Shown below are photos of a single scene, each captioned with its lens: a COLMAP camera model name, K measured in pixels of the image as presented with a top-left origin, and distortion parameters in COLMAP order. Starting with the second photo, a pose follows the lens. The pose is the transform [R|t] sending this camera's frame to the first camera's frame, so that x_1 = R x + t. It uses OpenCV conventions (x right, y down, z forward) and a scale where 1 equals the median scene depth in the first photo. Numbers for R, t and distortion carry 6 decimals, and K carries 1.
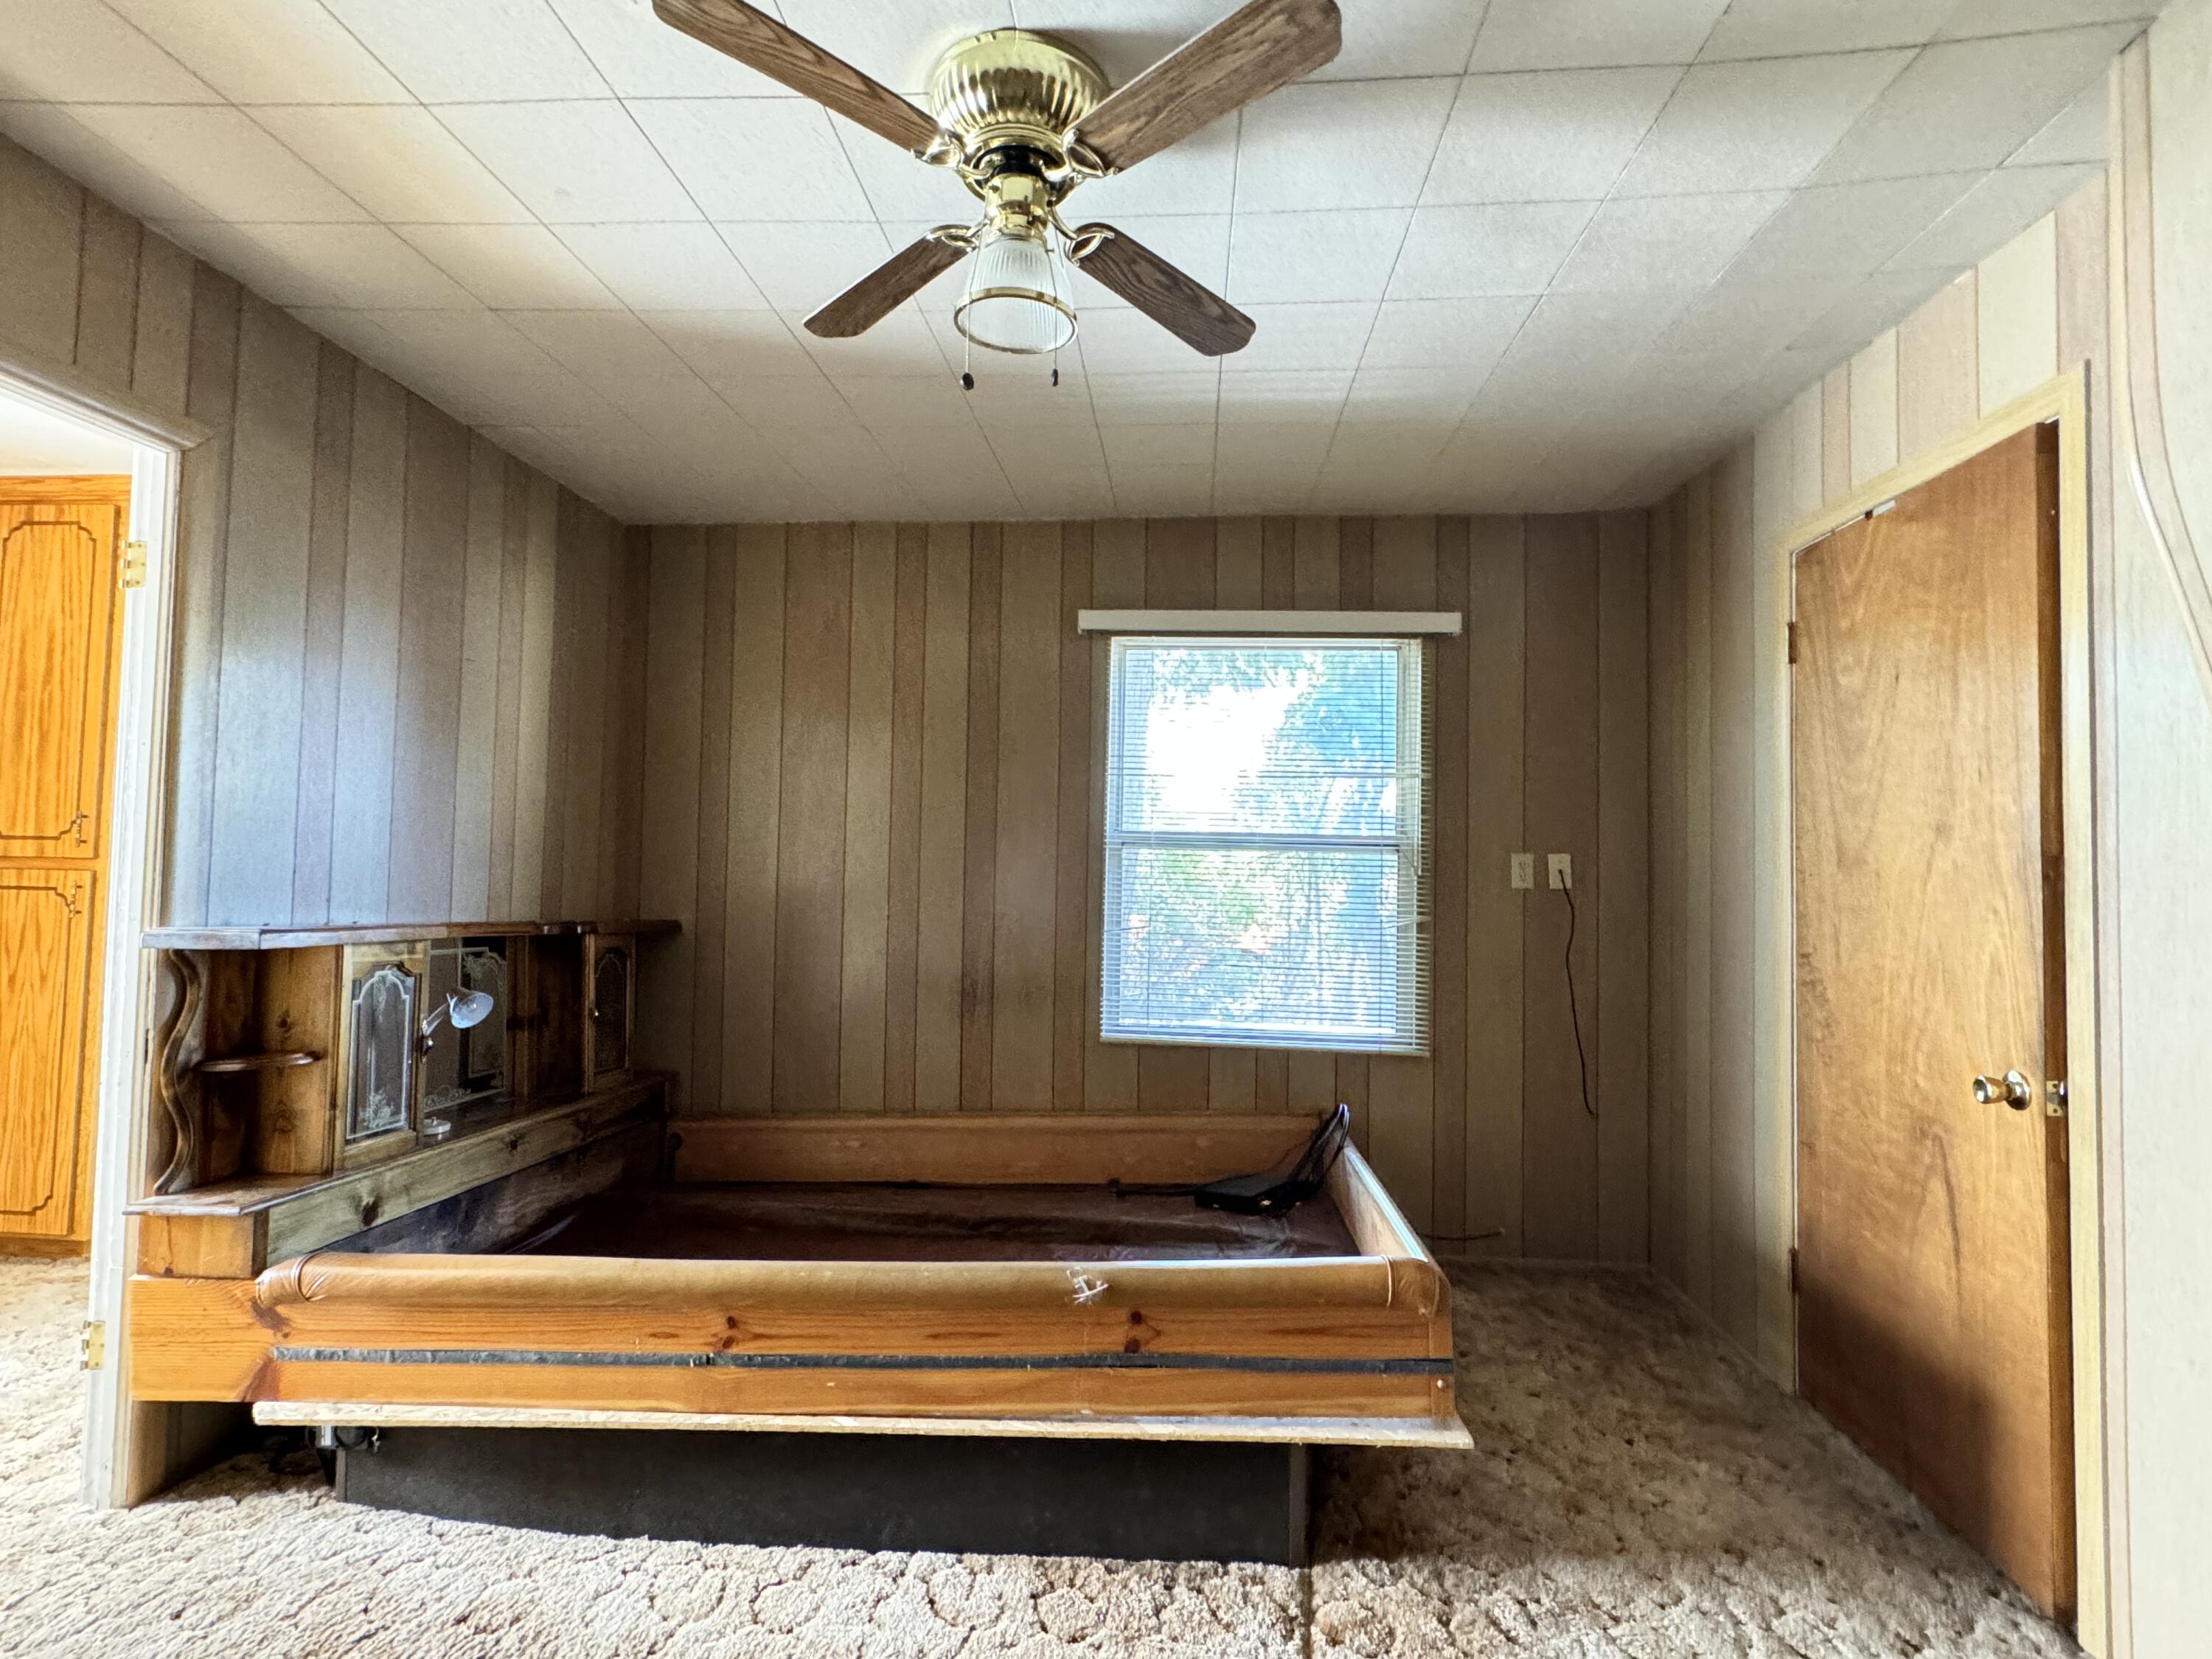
lens RADIAL K [[1080.7, 0, 1098.3], [0, 1080.7, 829.4], [0, 0, 1]] dist [-0.000611, 0.001124]
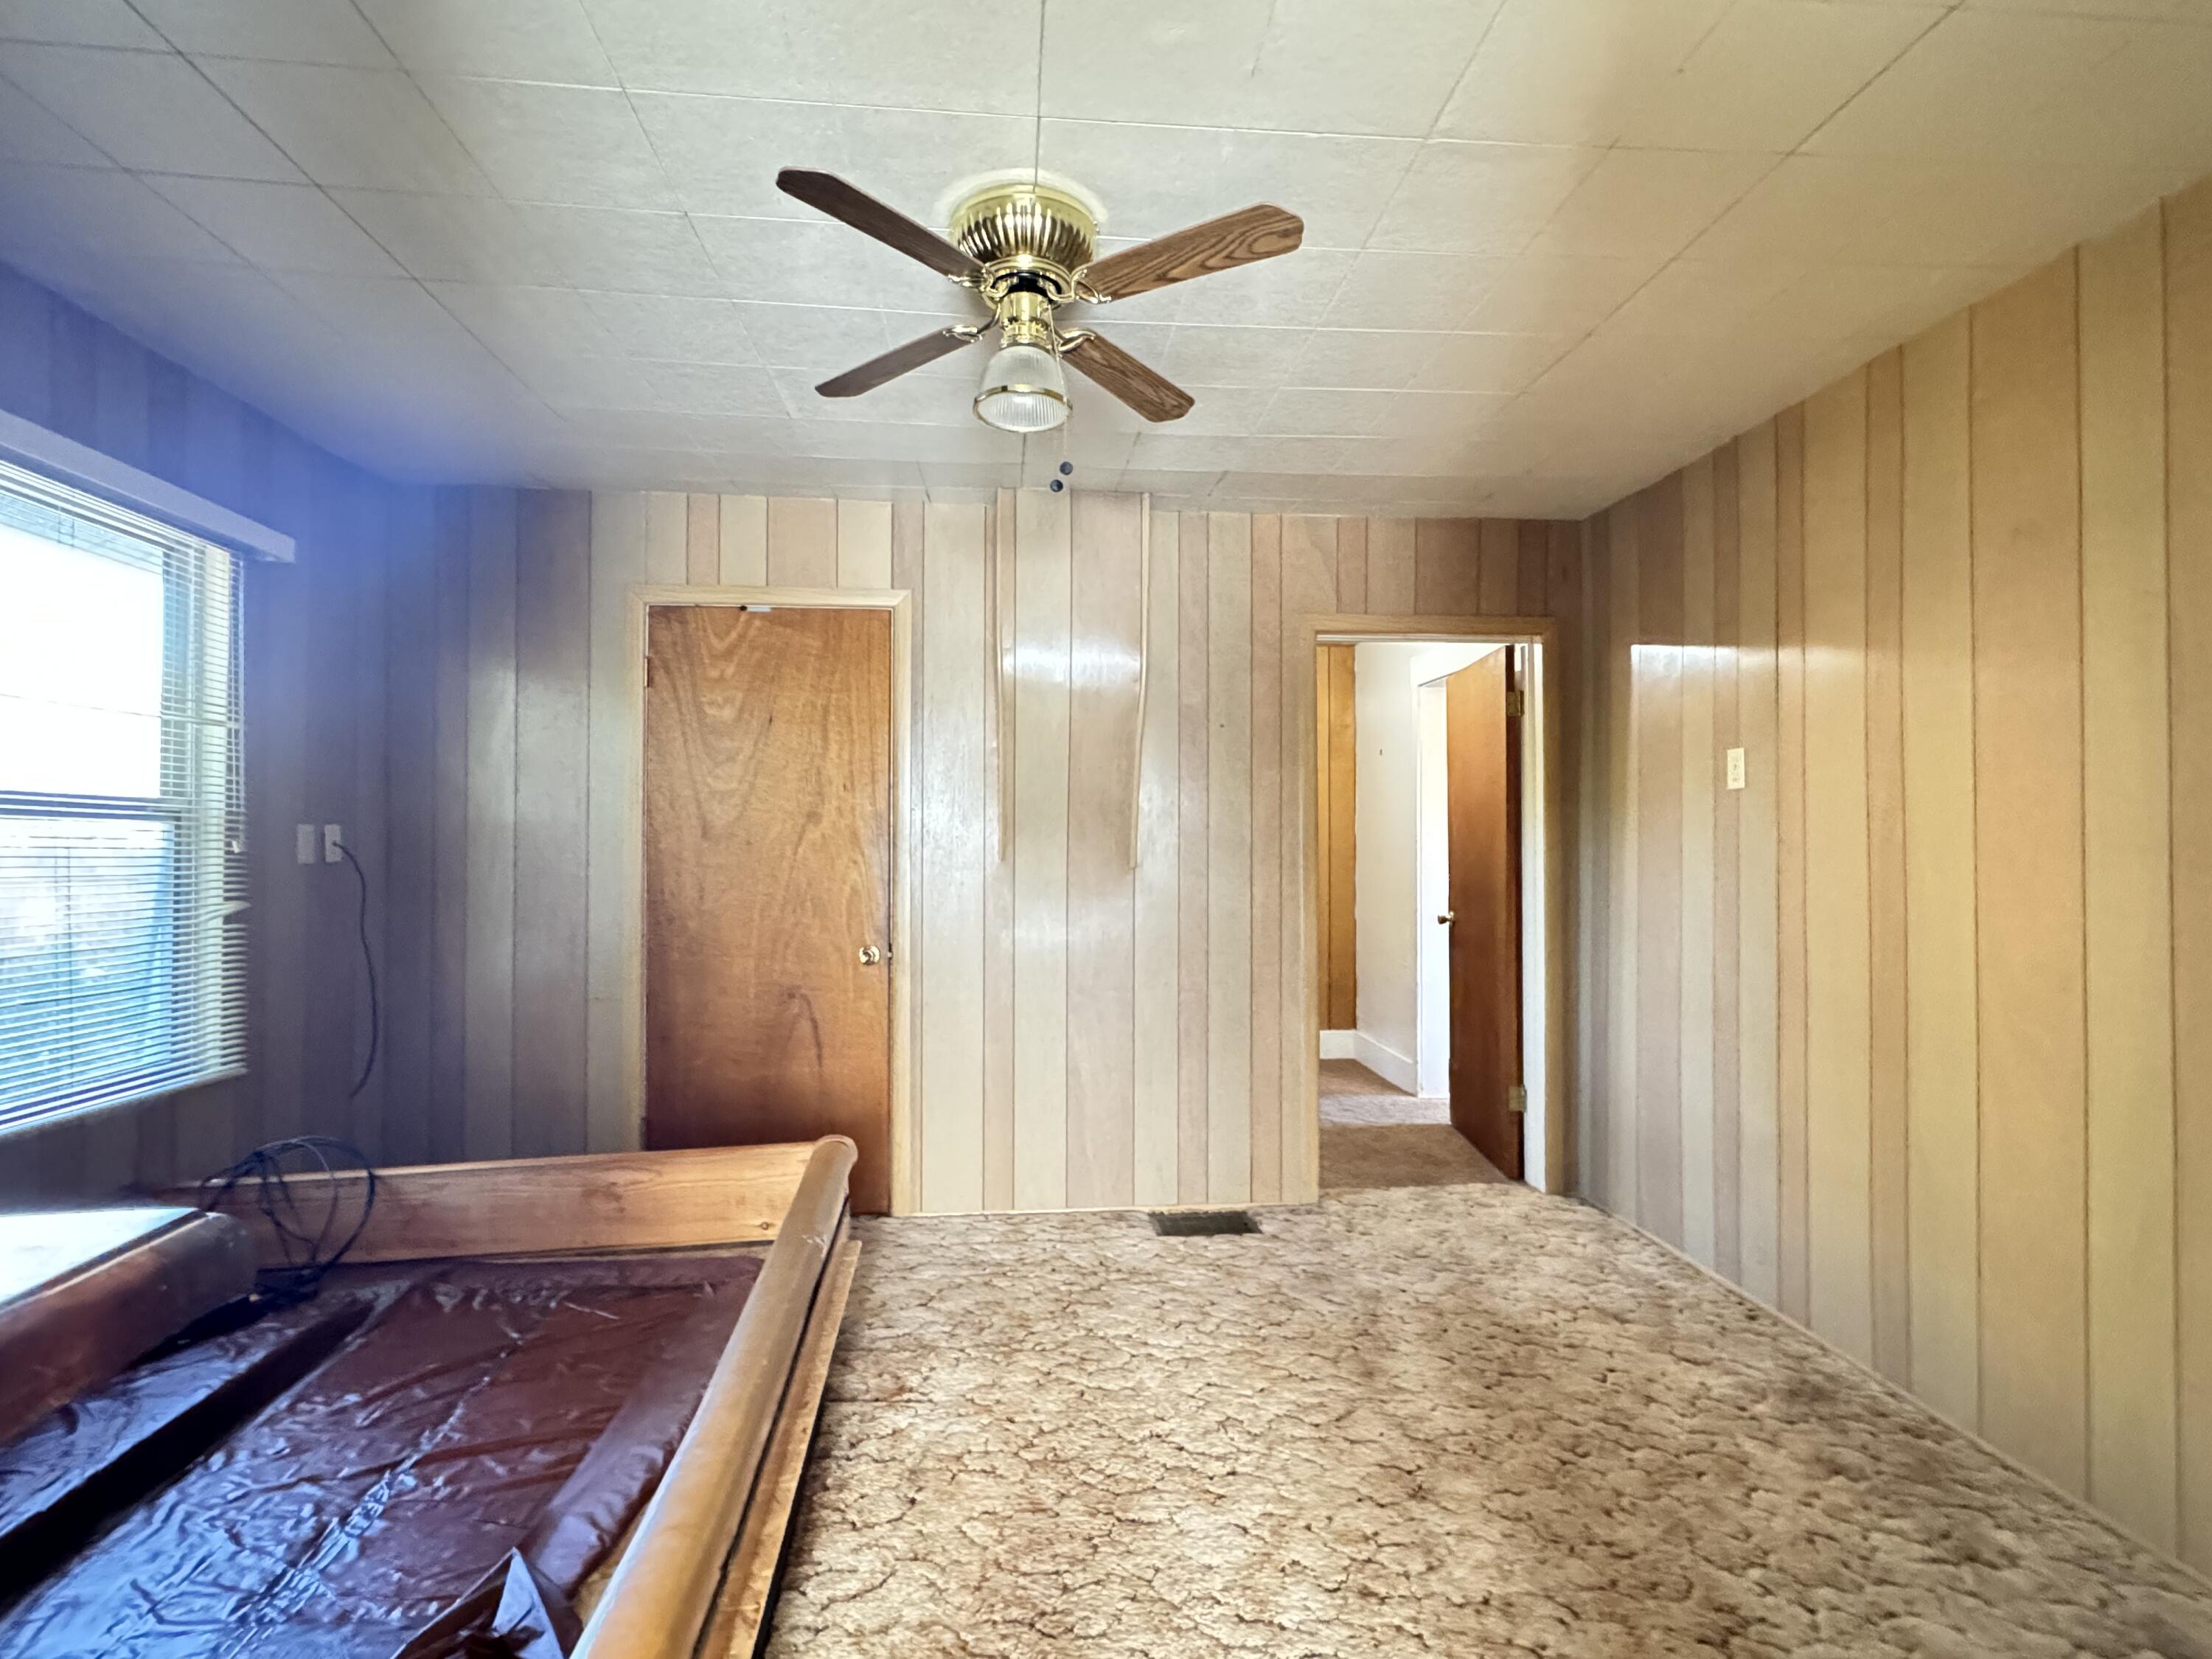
lens RADIAL K [[1080.7, 0, 1106.2], [0, 1080.7, 830.6], [0, 0, 1]] dist [-0.000611, 0.001124]
pose [[-0.169729, -0.005106, 0.985477, -1.032152], [-0.037584, 0.999293, -0.001295, 0.007777], [-0.984774, -0.037258, -0.169801, 0.861247]]
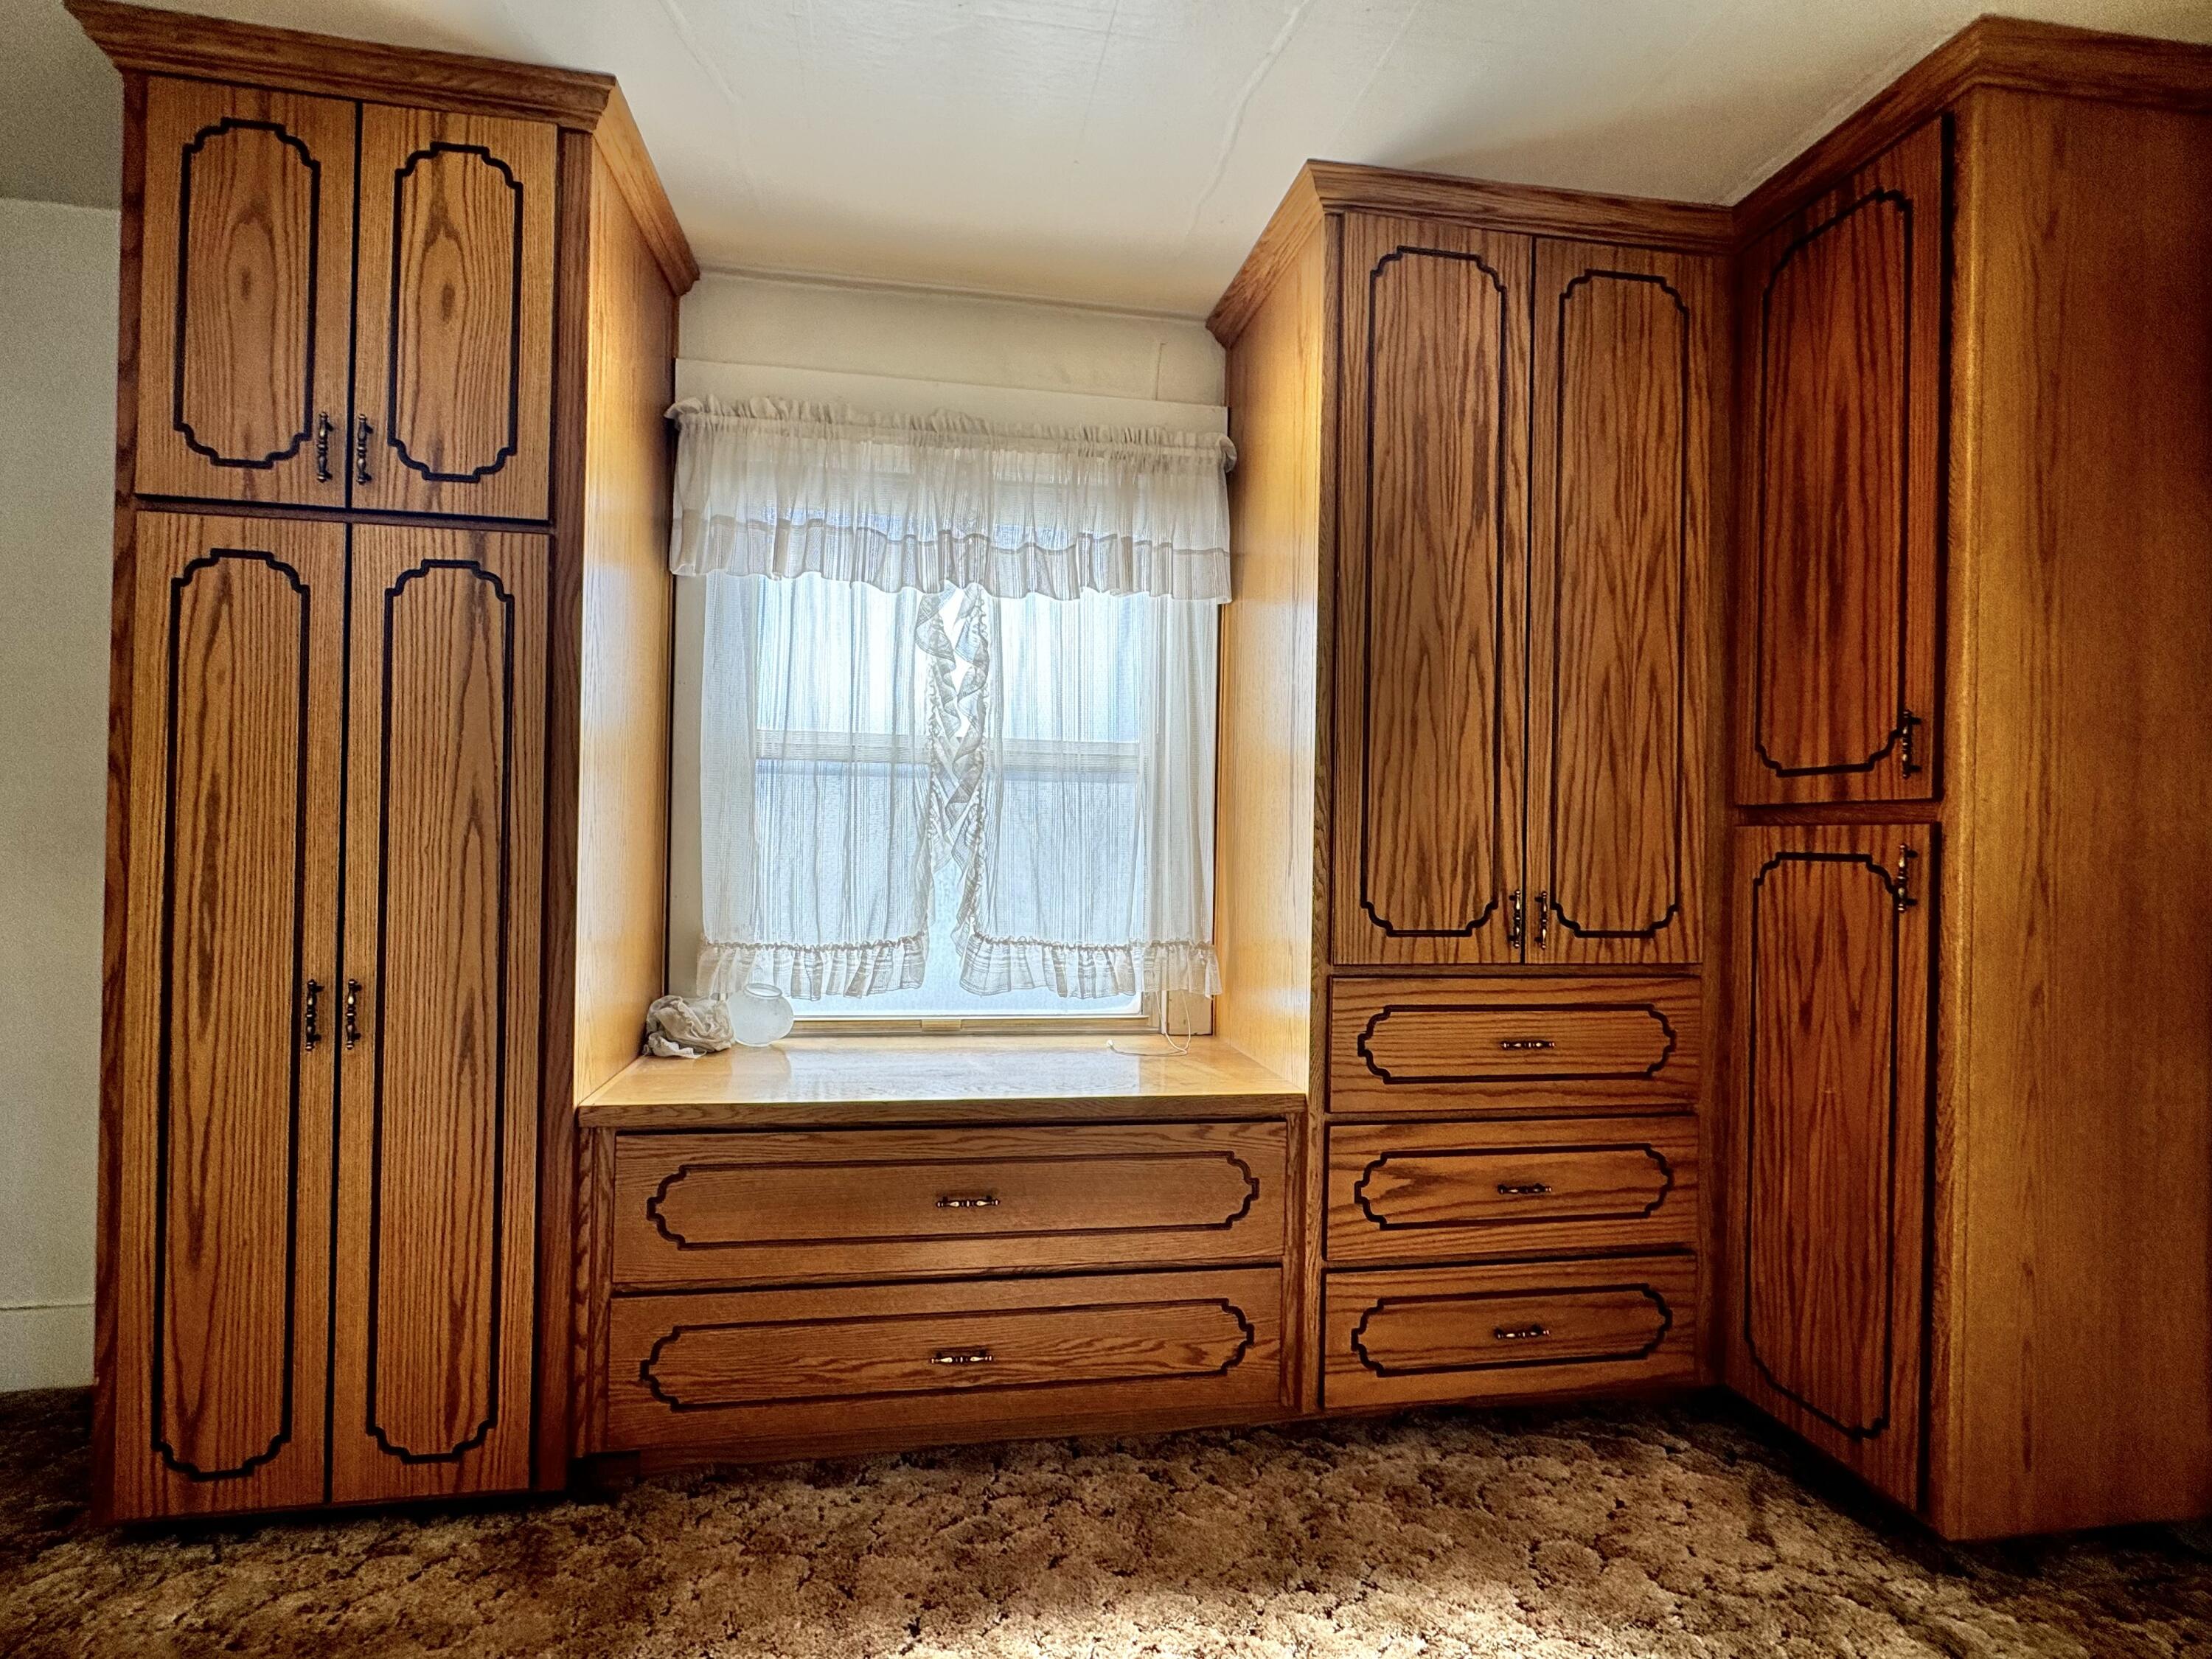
lens RADIAL K [[1080.7, 0, 1096.2], [0, 1080.7, 833.2], [0, 0, 1]] dist [-0.000611, 0.001124]
pose [[0.231865, -0.024050, -0.972451, -0.510829], [0.027135, 0.999465, -0.018248, 0.040784], [0.972369, -0.022157, 0.232394, 0.481072]]
